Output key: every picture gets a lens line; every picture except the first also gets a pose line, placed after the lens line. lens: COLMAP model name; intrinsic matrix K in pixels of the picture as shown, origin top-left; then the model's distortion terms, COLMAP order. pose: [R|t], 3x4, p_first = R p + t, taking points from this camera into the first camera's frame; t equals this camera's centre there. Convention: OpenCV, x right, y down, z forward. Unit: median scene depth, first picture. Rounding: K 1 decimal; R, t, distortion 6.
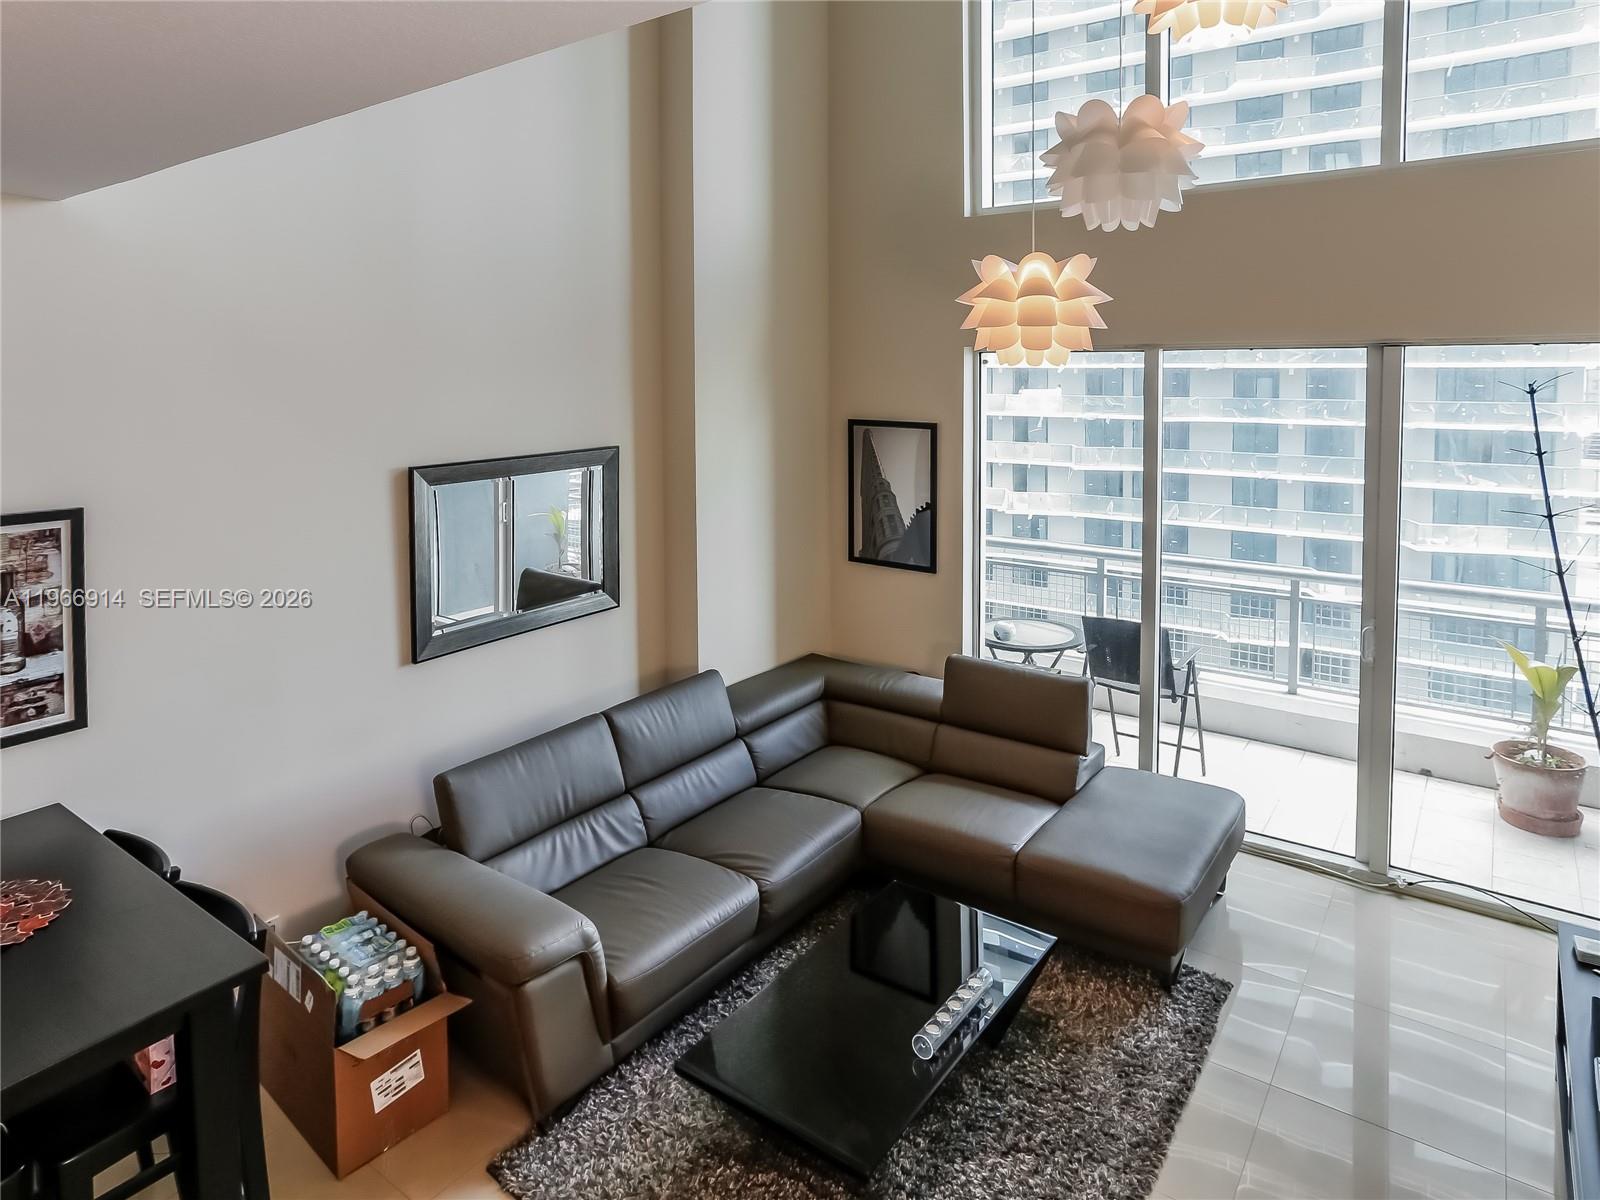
lens RADIAL K [[984.0, 0, 801.9], [0, 984.0, 405.9], [0, 0, 1]] dist [-0.016027, 0.000215]
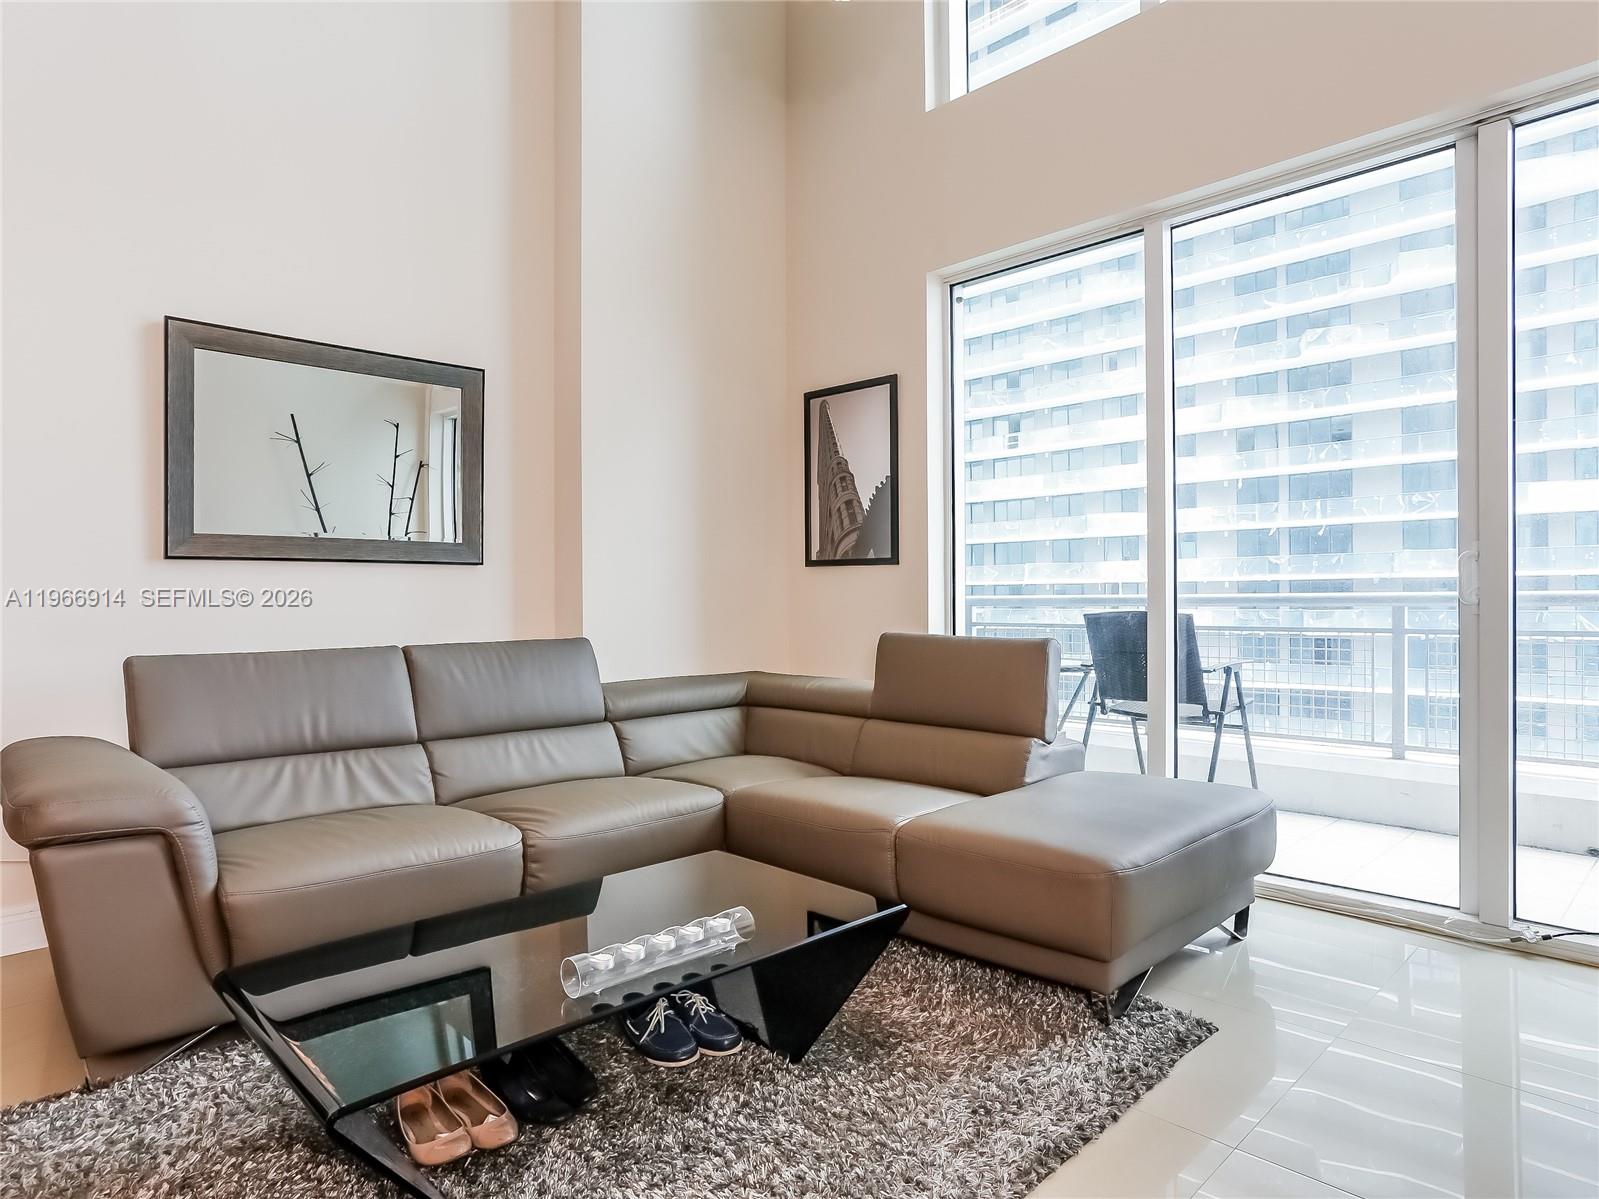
lens RADIAL K [[943.7, 0, 799.5], [0, 943.7, 599.5], [0, 0, 1]] dist [-0.023153, 0.001617]
pose [[0.985770, 0.004822, -0.168033, 0.235177], [-0.012793, 0.998841, -0.046391, 0.297359], [0.167614, 0.047881, 0.984689, 0.294983]]
